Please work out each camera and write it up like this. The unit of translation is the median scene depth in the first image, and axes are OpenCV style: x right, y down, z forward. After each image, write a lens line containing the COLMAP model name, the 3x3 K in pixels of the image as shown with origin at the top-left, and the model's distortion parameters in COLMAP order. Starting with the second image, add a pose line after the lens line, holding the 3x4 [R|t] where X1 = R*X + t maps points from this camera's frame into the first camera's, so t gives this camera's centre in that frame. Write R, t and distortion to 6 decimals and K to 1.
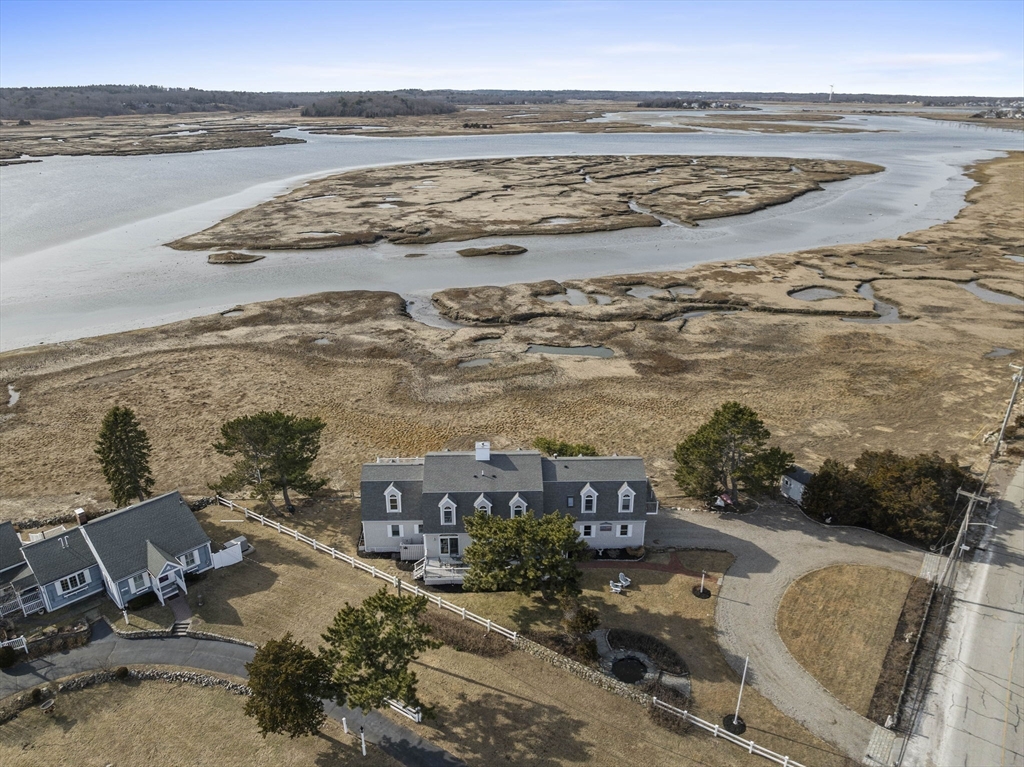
lens RADIAL K [[725.7, 0, 502.9], [0, 725.7, 383.2], [0, 0, 1]] dist [-0.038486, 0.011484]
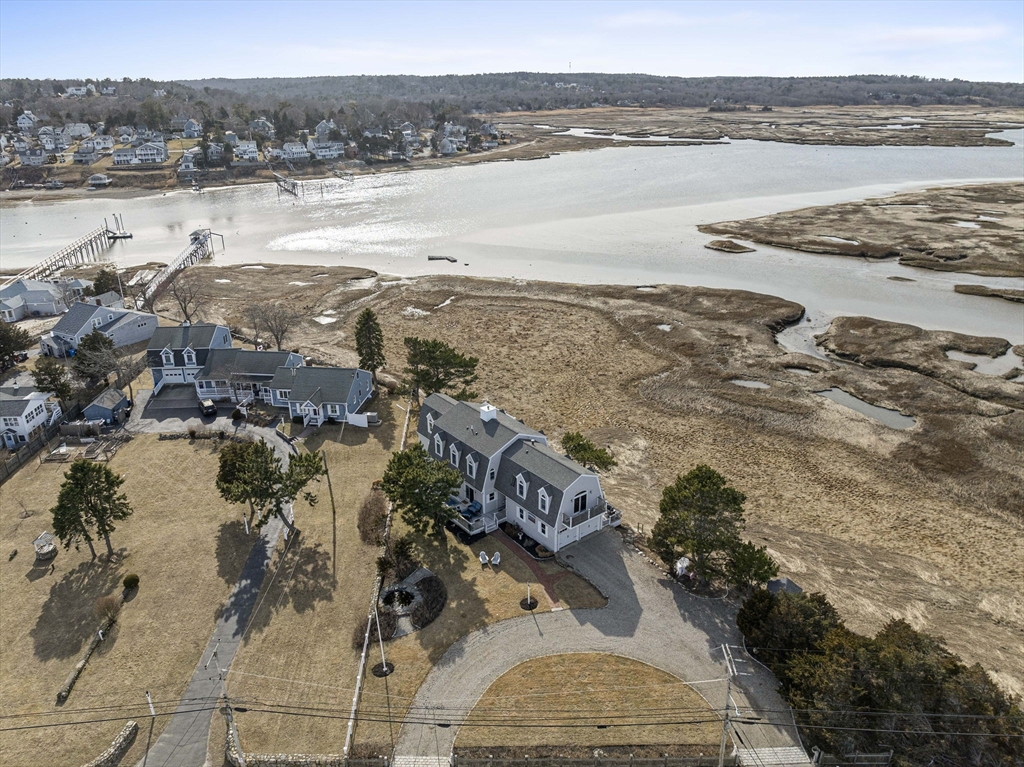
lens RADIAL K [[725.7, 0, 502.9], [0, 725.7, 383.2], [0, 0, 1]] dist [-0.038486, 0.011484]
pose [[0.592716, 0.305422, -0.745255, 0.281791], [-0.295538, 0.943240, 0.151512, -0.045267], [0.749229, 0.130448, 0.649337, 0.083149]]
